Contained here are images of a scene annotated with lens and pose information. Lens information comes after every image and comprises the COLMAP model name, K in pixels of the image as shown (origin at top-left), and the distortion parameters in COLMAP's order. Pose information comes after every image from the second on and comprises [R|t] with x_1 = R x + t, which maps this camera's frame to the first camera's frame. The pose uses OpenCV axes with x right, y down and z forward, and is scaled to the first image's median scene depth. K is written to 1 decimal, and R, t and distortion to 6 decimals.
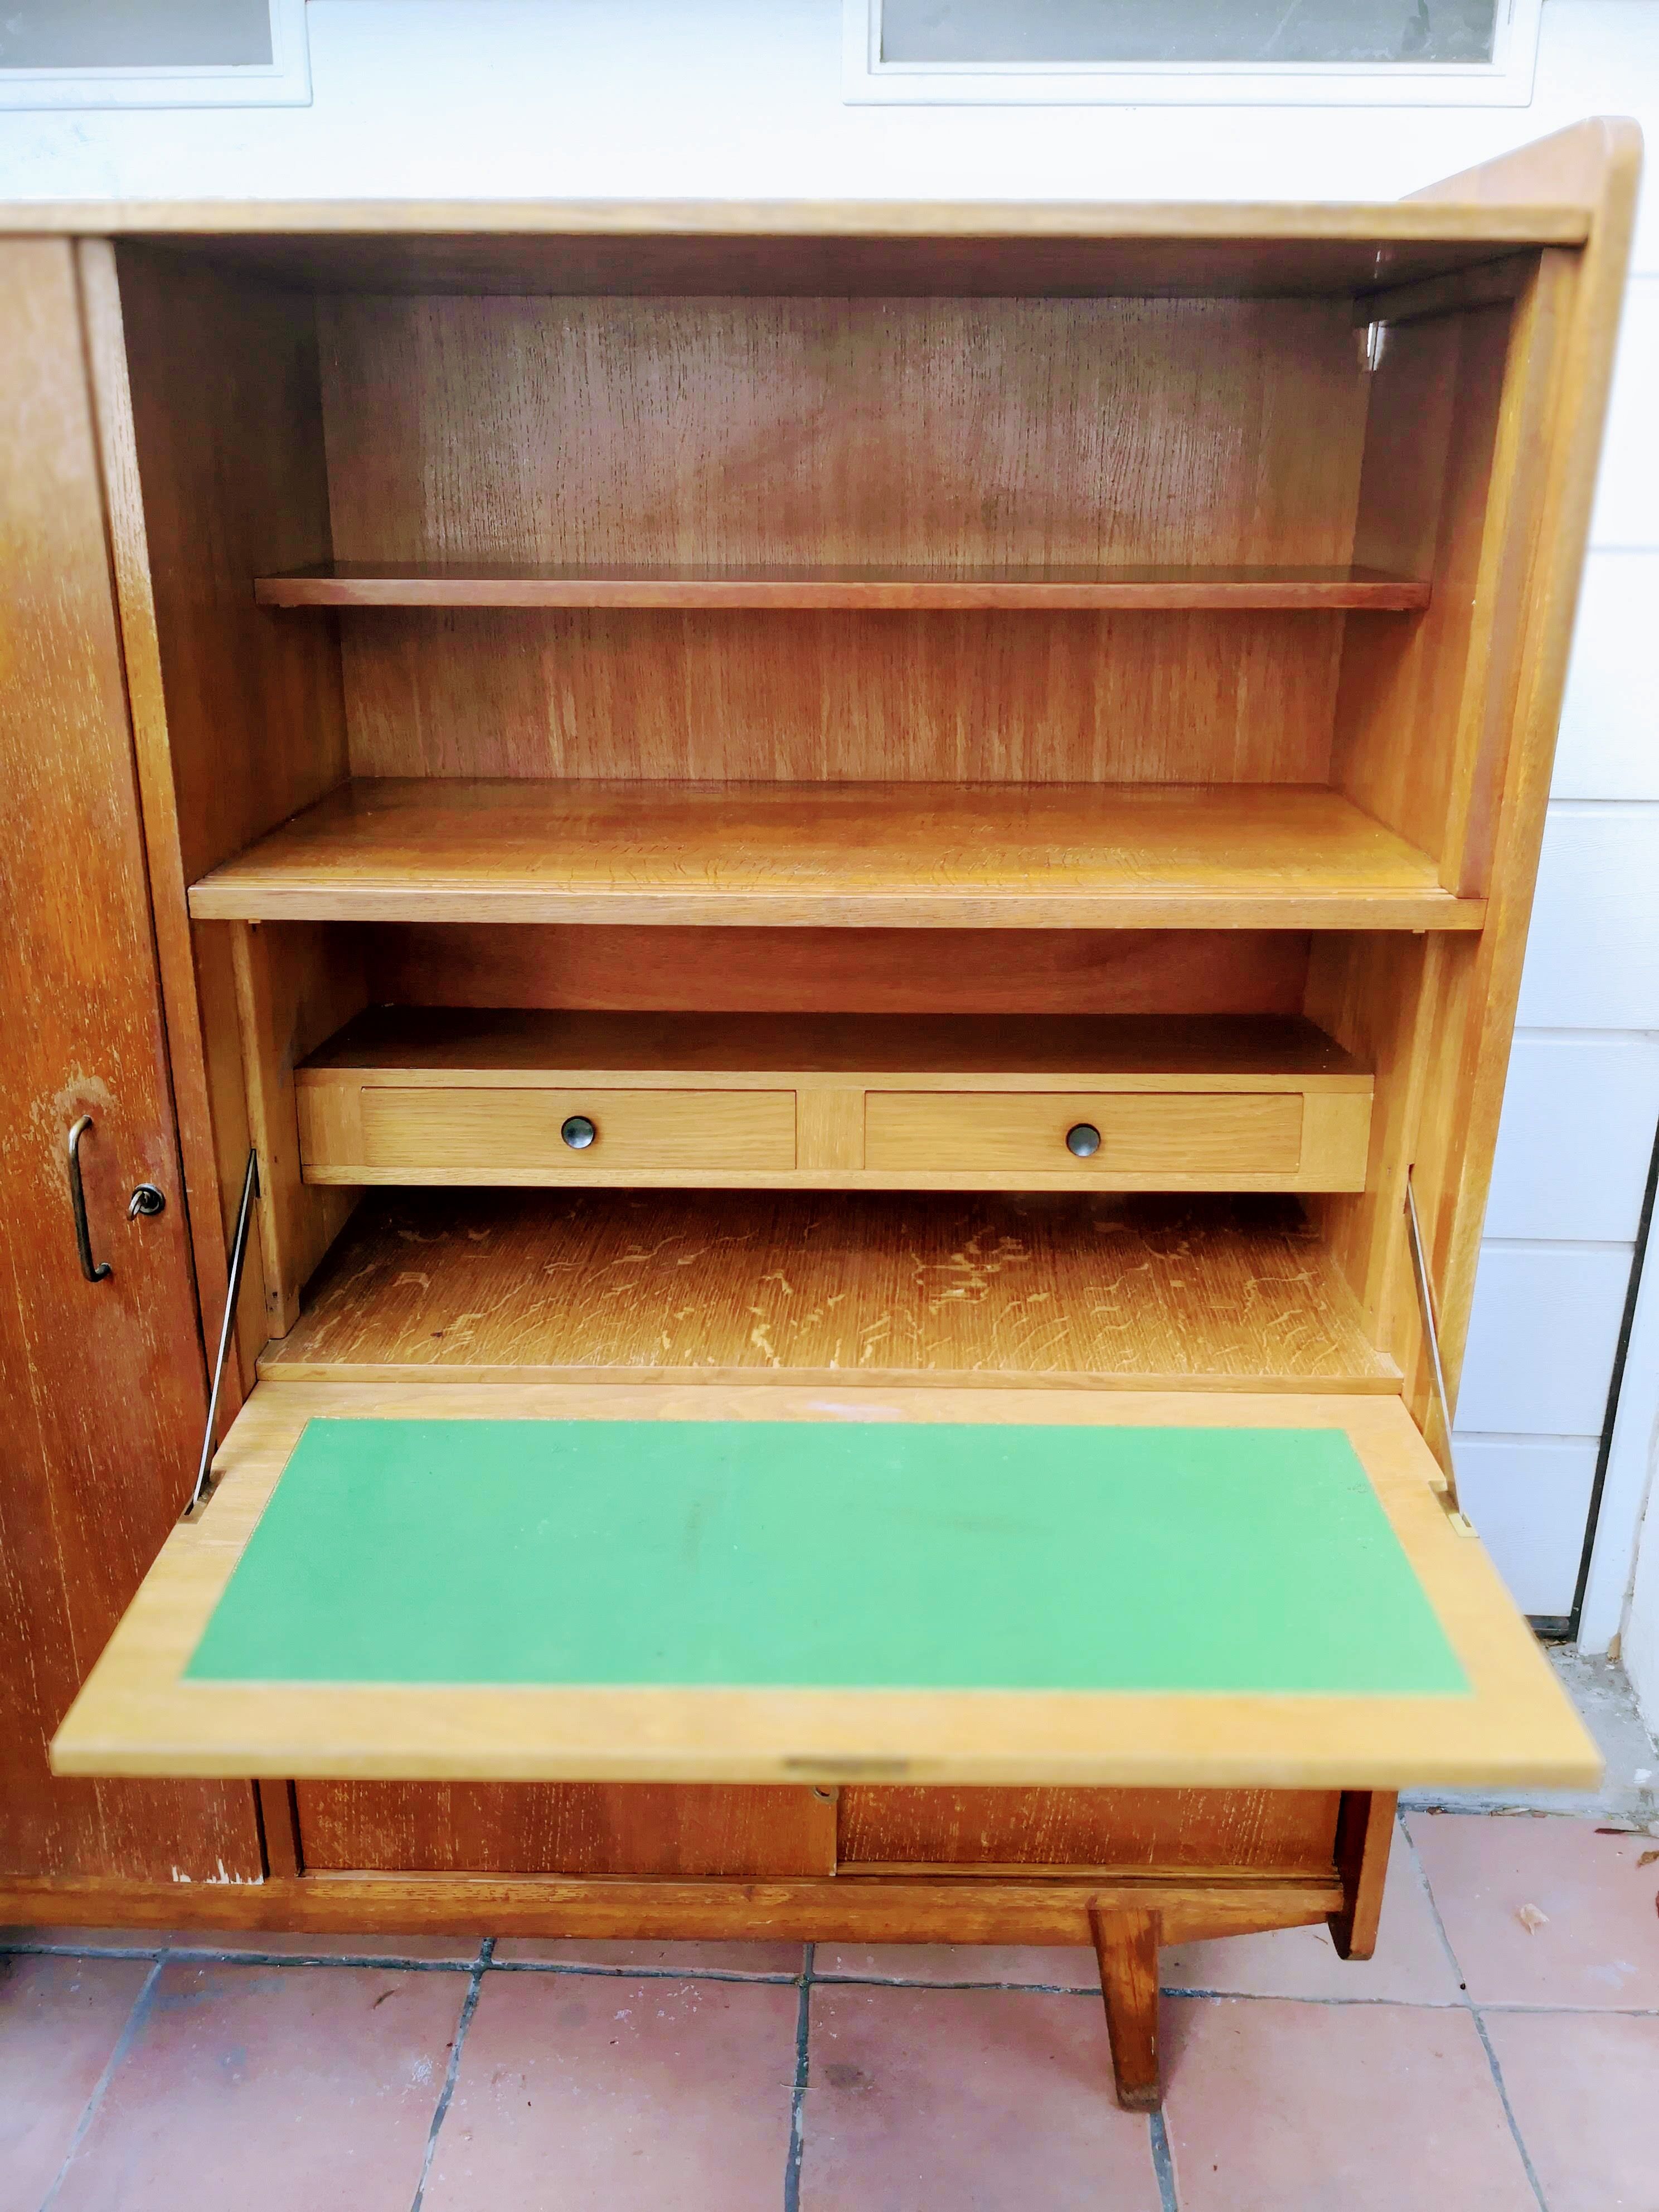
lens RADIAL K [[1798.8, 0, 819.8], [0, 1798.8, 1101.6], [0, 0, 1]] dist [0.017840, -0.034793]
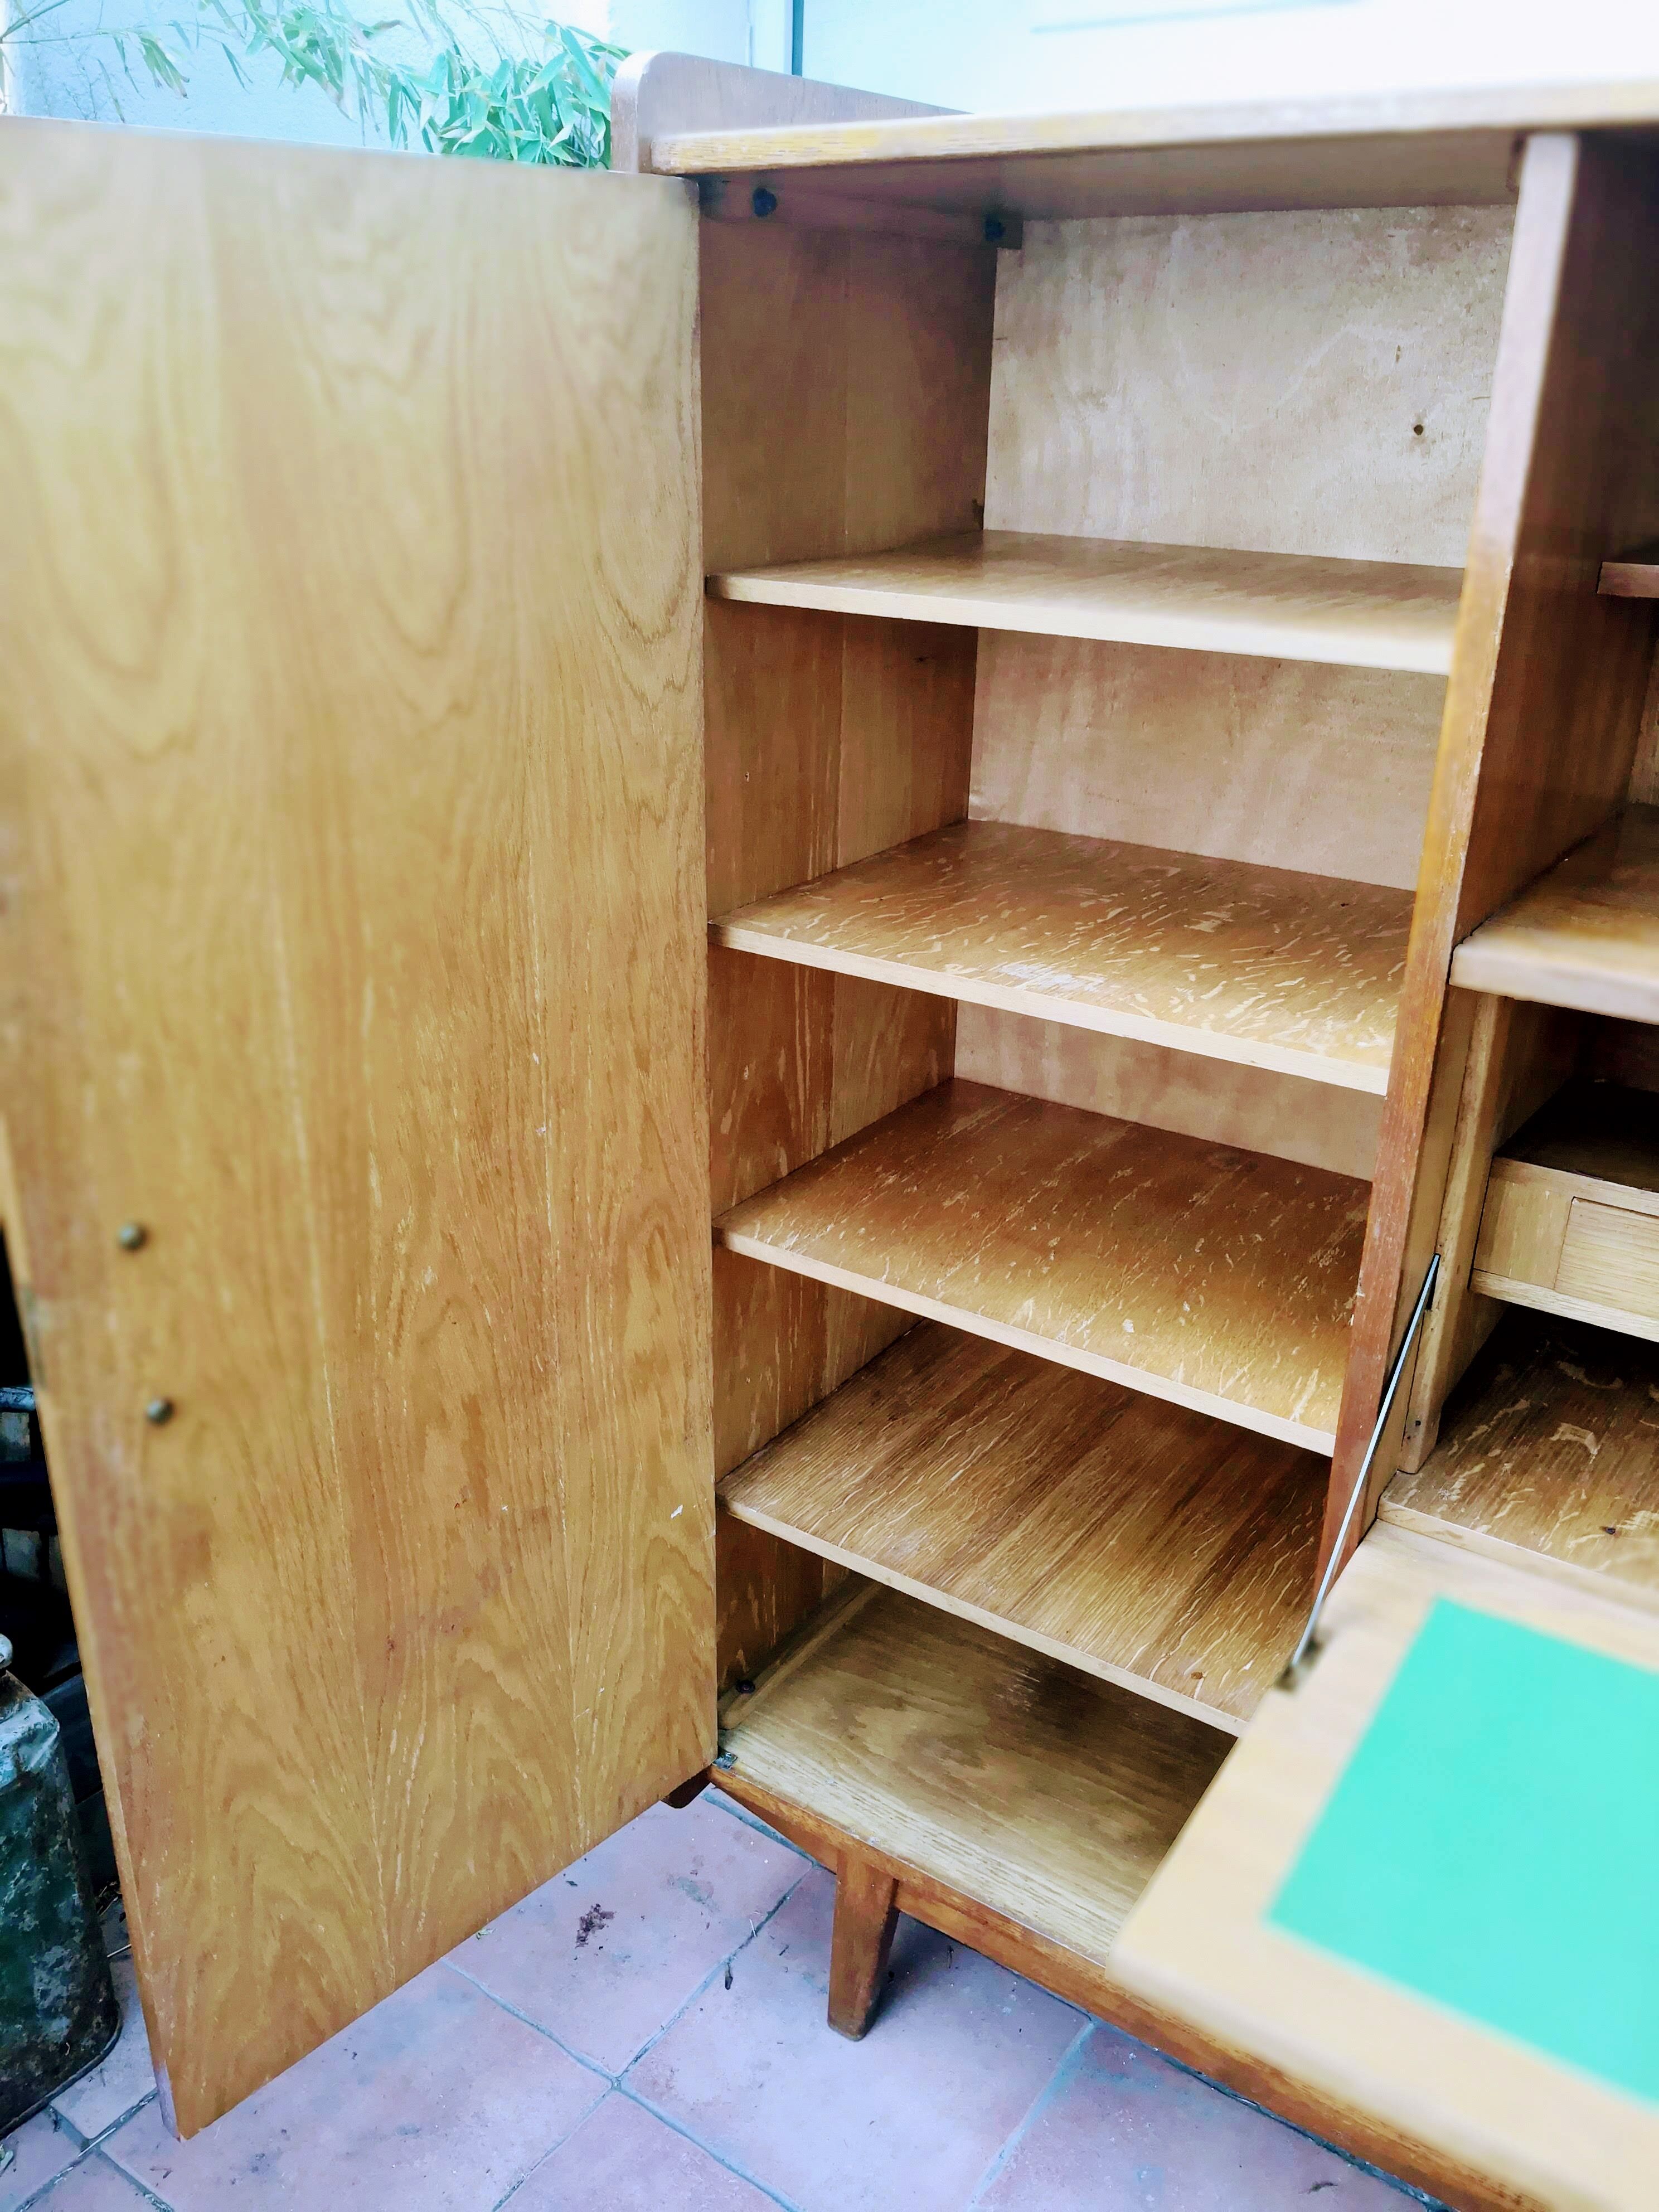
lens RADIAL K [[1798.8, 0, 787.5], [0, 1798.8, 1087.5], [0, 0, 1]] dist [0.017840, -0.034793]
pose [[0.829156, 0.210148, -0.518014, -0.133488], [-0.192864, 0.977293, 0.087762, -0.056375], [0.524694, 0.027138, 0.850858, 0.124931]]
